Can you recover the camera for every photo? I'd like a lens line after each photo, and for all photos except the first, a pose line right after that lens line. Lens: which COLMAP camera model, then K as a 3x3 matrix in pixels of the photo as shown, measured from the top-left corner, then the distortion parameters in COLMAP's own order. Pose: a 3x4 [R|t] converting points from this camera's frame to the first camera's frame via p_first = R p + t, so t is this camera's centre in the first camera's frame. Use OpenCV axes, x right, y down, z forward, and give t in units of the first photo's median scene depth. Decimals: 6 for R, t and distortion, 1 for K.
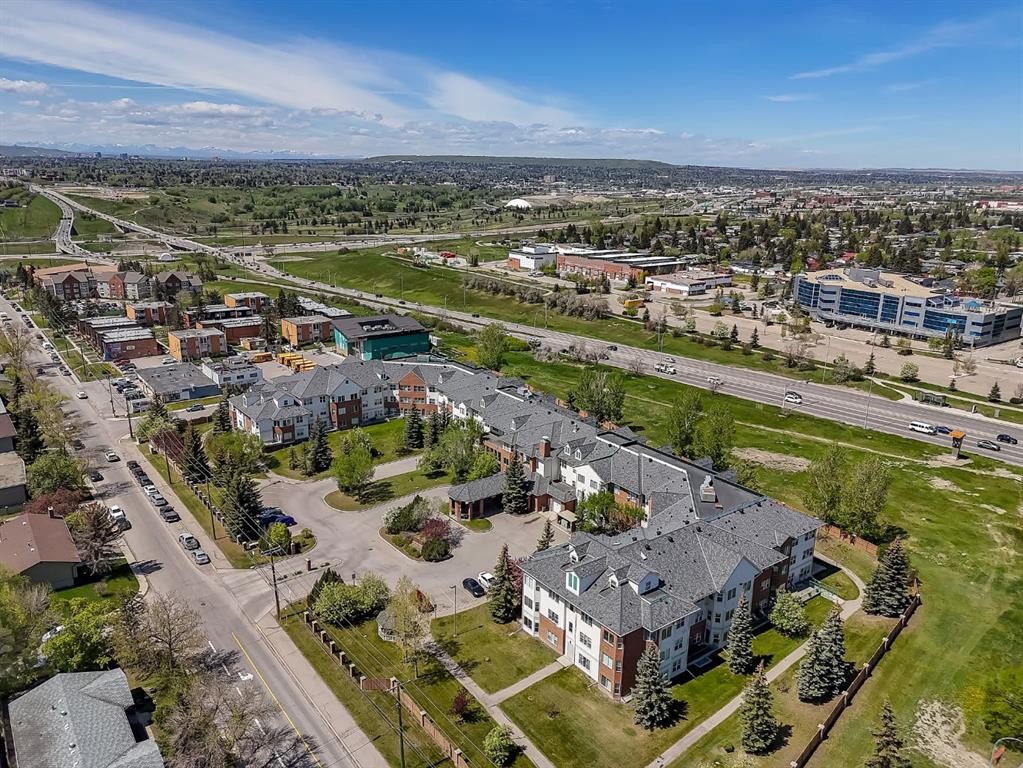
lens RADIAL K [[770.0, 0, 511.5], [0, 770.0, 384.0], [0, 0, 1]] dist [-0.000804, -0.000865]
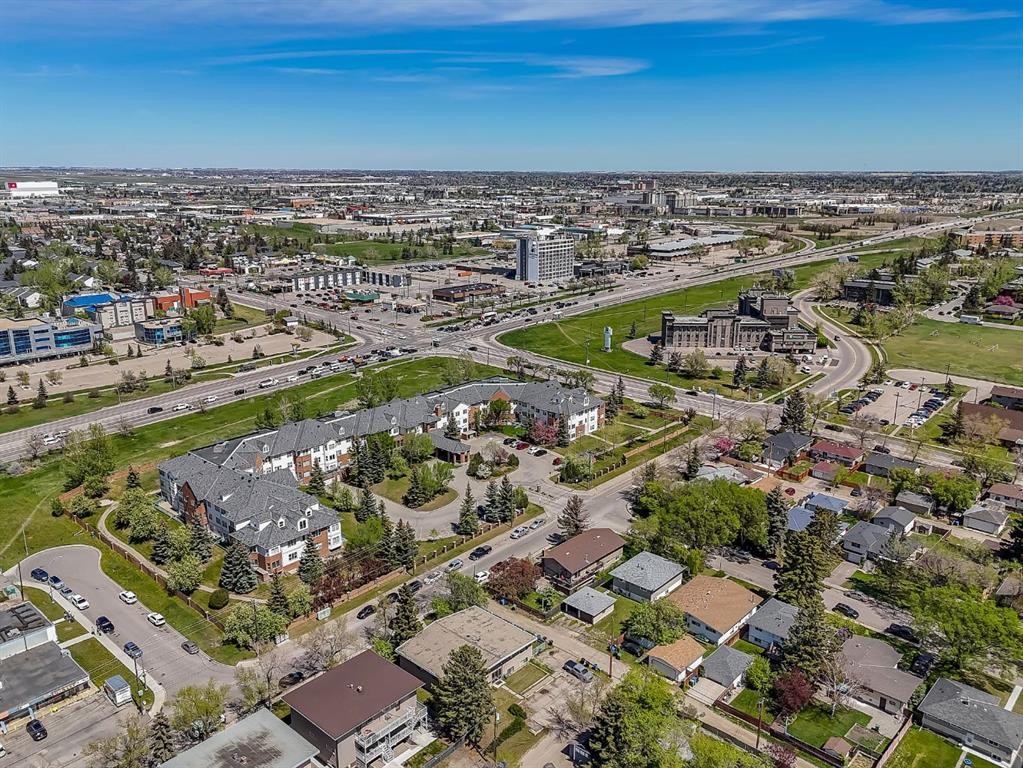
lens RADIAL K [[770.0, 0, 511.5], [0, 770.0, 384.0], [0, 0, 1]] dist [-0.000804, -0.000865]
pose [[-0.203376, -0.272973, 0.940279, -1.028072], [0.254534, 0.912589, 0.319989, -0.310513], [-0.945437, 0.304411, -0.116118, 0.680384]]
